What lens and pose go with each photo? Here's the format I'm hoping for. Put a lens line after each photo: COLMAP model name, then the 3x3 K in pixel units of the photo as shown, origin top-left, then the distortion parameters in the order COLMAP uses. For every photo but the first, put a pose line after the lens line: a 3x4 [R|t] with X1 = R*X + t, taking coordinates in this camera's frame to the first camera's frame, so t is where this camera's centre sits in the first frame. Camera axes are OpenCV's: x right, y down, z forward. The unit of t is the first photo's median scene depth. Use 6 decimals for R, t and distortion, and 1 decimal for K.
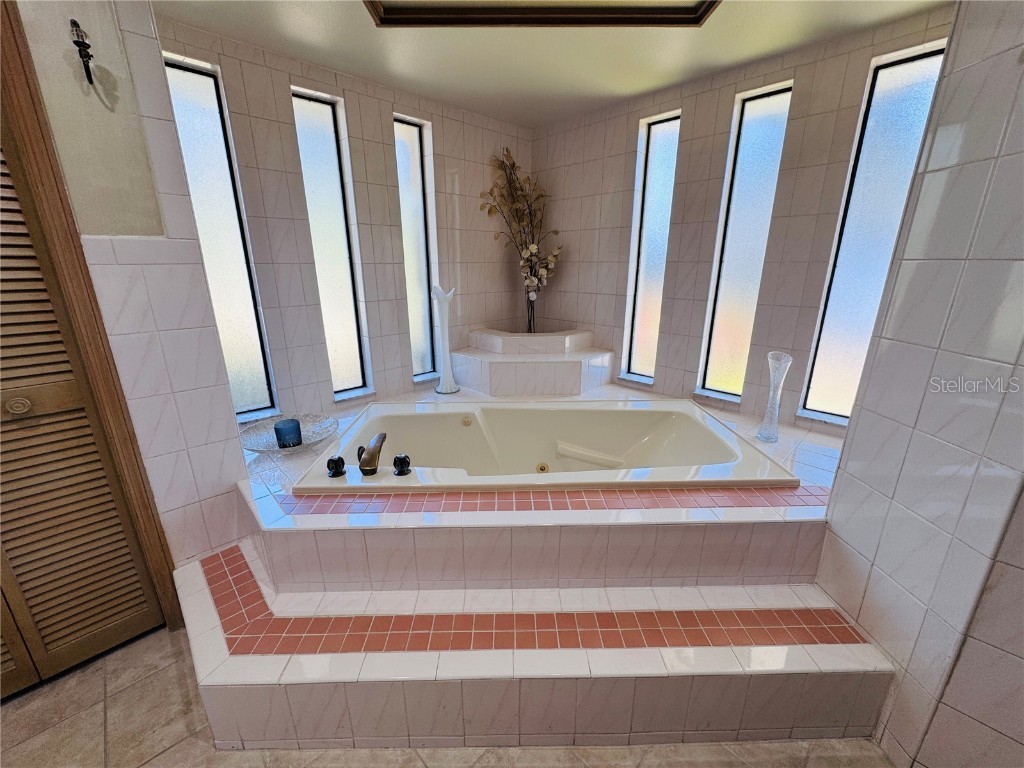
lens RADIAL K [[409.3, 0, 512.2], [0, 409.3, 383.7], [0, 0, 1]] dist [-0.001268, -0.000266]
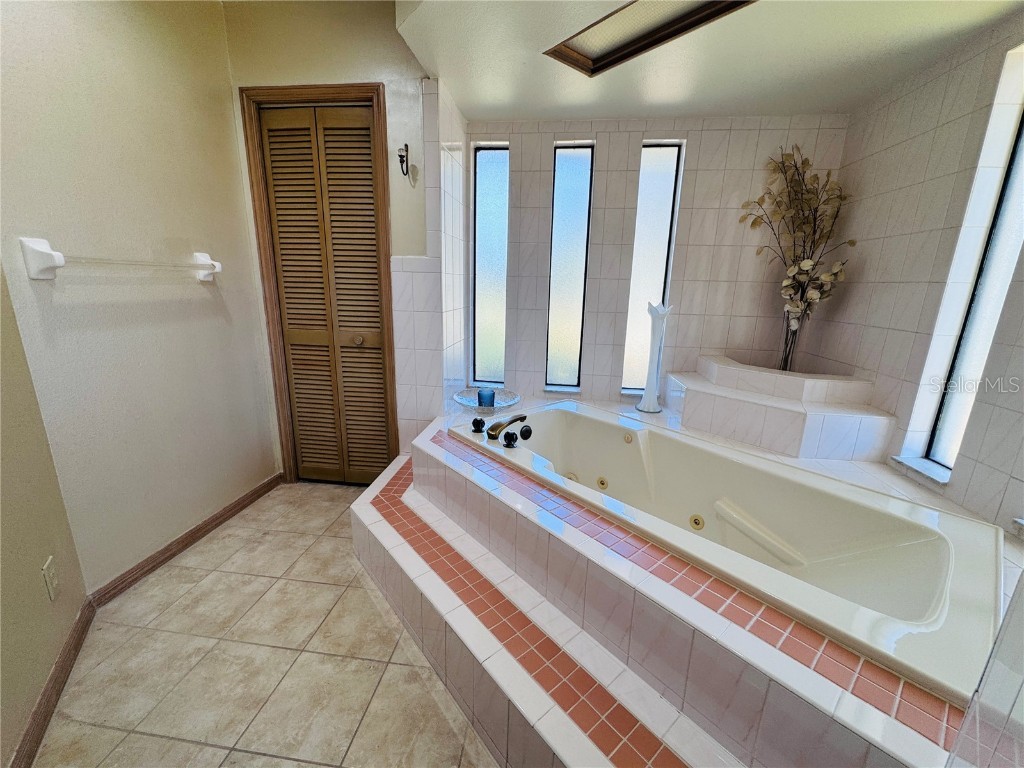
lens RADIAL K [[409.3, 0, 511.2], [0, 409.3, 384.2], [0, 0, 1]] dist [-0.001268, -0.000266]
pose [[0.626789, 0.203564, -0.752129, 0.376335], [-0.247020, 0.967393, 0.055970, -0.016357], [0.738997, 0.150709, 0.656635, 0.119676]]
